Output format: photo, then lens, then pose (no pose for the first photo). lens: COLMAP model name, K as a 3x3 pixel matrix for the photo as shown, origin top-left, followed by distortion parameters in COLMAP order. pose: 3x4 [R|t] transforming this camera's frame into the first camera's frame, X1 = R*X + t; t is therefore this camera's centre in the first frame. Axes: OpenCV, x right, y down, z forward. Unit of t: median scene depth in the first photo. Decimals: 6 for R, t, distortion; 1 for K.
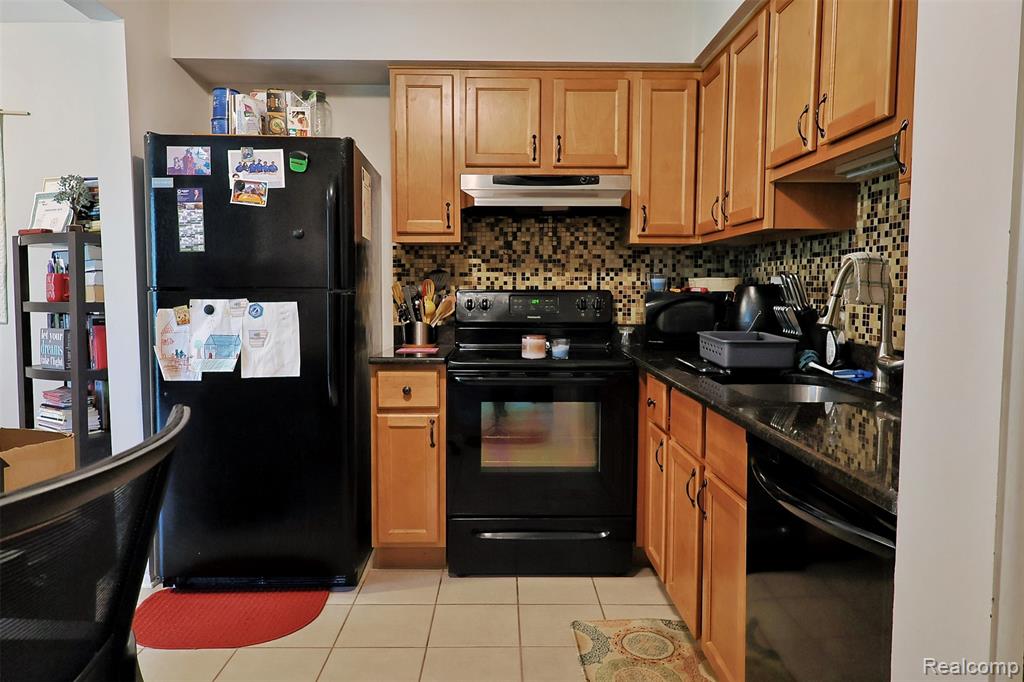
lens RADIAL K [[667.7, 0, 512.0], [0, 667.7, 341.0], [0, 0, 1]] dist [-0.005690, -0.002050]
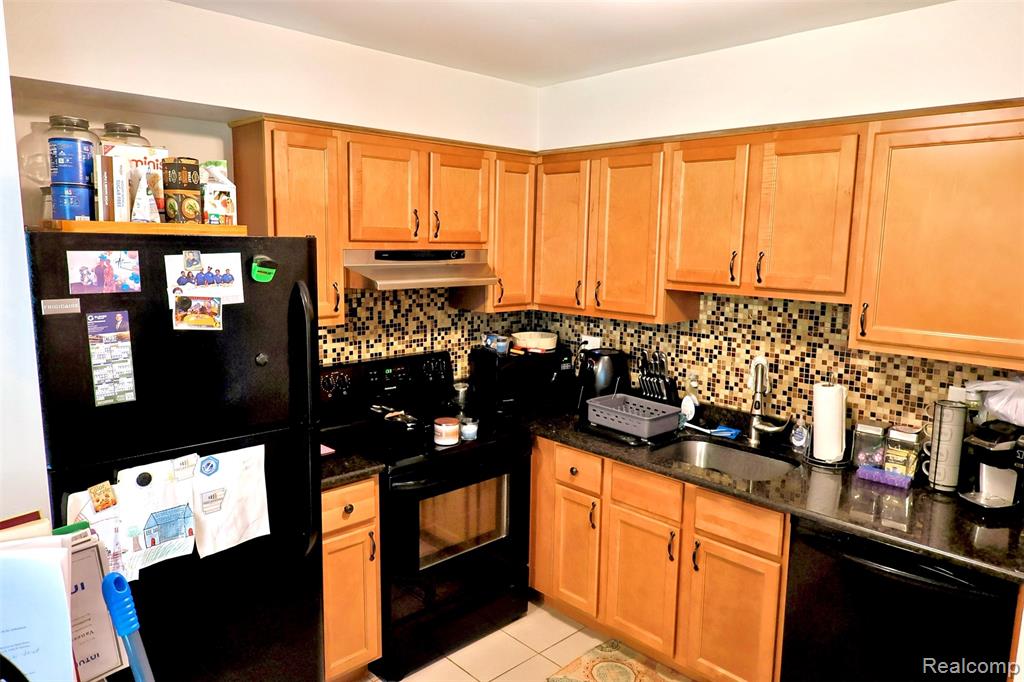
lens RADIAL K [[667.7, 0, 512.0], [0, 667.7, 341.0], [0, 0, 1]] dist [-0.005690, -0.002050]
pose [[0.743228, -0.089991, 0.662958, -0.515642], [0.040953, 0.995174, 0.089175, -0.199730], [-0.667784, -0.039127, 0.743326, 0.184011]]
